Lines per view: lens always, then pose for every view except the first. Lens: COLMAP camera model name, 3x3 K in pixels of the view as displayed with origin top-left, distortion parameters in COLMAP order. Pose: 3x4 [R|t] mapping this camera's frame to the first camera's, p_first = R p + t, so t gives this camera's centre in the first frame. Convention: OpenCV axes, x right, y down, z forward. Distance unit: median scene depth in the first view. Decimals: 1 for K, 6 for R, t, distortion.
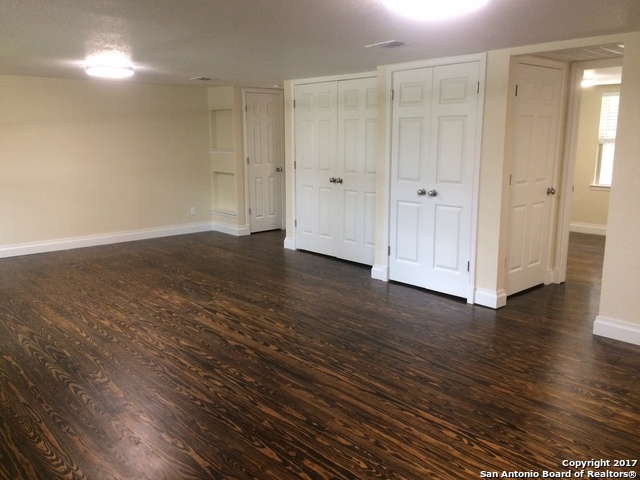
lens RADIAL K [[545.0, 0, 316.4], [0, 545.0, 240.6], [0, 0, 1]] dist [0.079200, -0.110742]
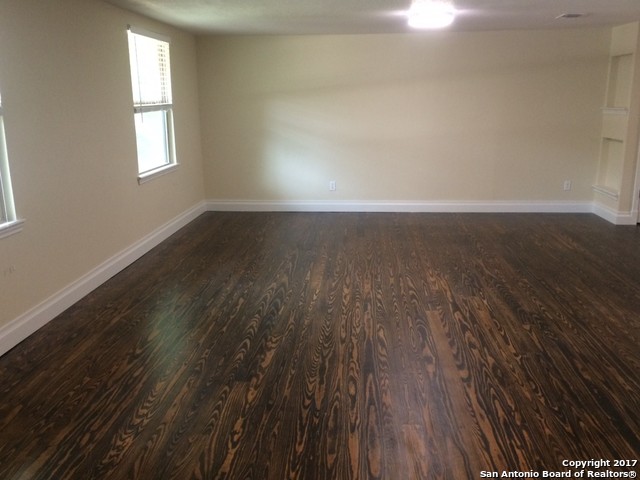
lens RADIAL K [[583.7, 0, 320.0], [0, 583.7, 240.0], [0, 0, 1]] dist [0.062656, -0.009319]
pose [[0.690614, 0.167263, -0.703616, 0.257760], [-0.129153, 0.985773, 0.107570, -0.037939], [0.711598, 0.016585, 0.702391, 0.227438]]
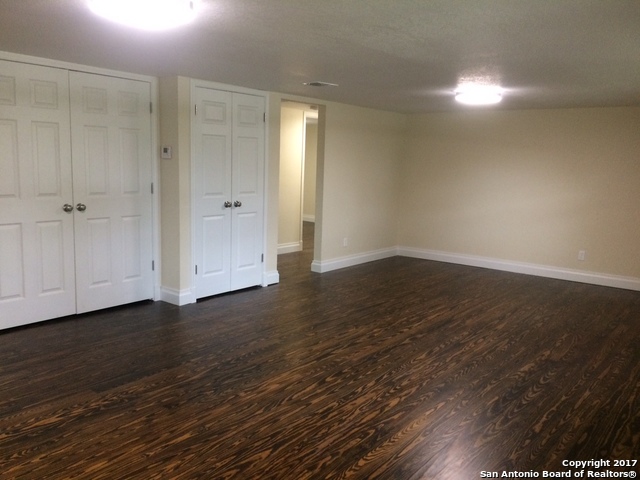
lens RADIAL K [[545.0, 0, 316.4], [0, 545.0, 240.6], [0, 0, 1]] dist [0.079200, -0.110742]
pose [[-0.164356, -0.152278, 0.974576, -0.965362], [0.151601, 0.972374, 0.177501, -0.197078], [-0.974682, 0.176920, -0.136730, 1.055153]]
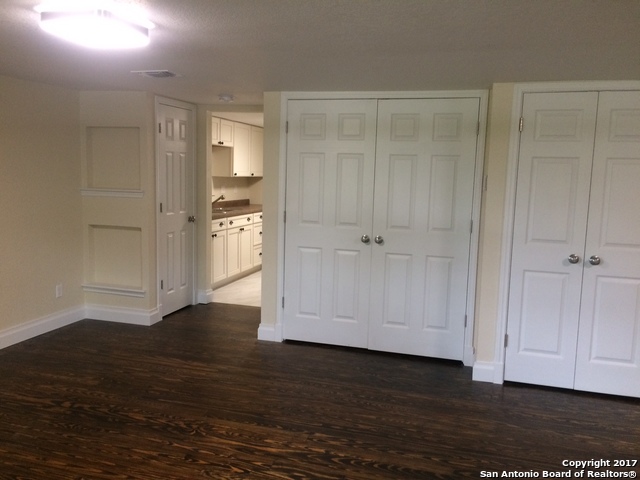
lens RADIAL K [[545.0, 0, 316.4], [0, 545.0, 240.6], [0, 0, 1]] dist [0.079200, -0.110742]
pose [[0.852721, -0.038197, 0.520969, -0.512453], [0.068319, 0.996911, -0.038731, -0.115166], [-0.517880, 0.068619, 0.852697, 0.586730]]
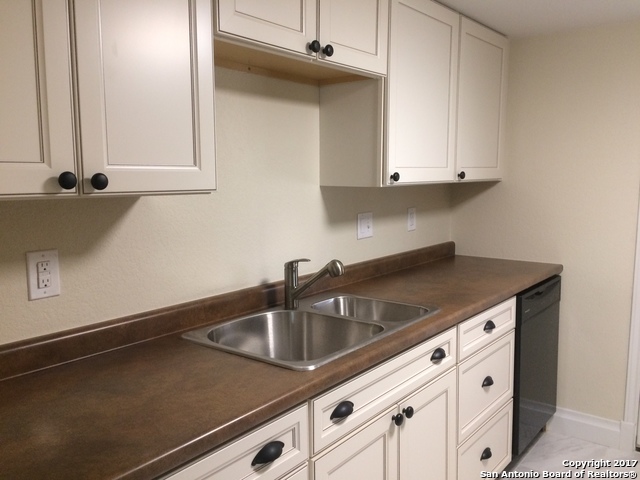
lens RADIAL K [[545.0, 0, 316.4], [0, 545.0, 240.6], [0, 0, 1]] dist [0.079200, -0.110742]
pose [[0.988149, -0.023884, 0.151626, -0.006359], [0.033871, 0.997399, -0.063629, -0.308693], [-0.149712, 0.068010, 0.986388, 1.632809]]
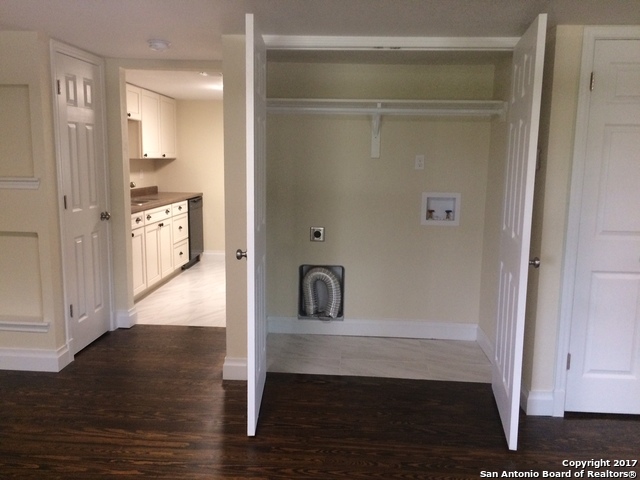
lens RADIAL K [[545.0, 0, 316.4], [0, 545.0, 240.6], [0, 0, 1]] dist [0.079200, -0.110742]
pose [[0.715061, -0.089850, 0.693263, -0.492579], [0.113236, 0.993496, 0.011966, -0.160196], [-0.689830, 0.069946, 0.720585, 0.880137]]
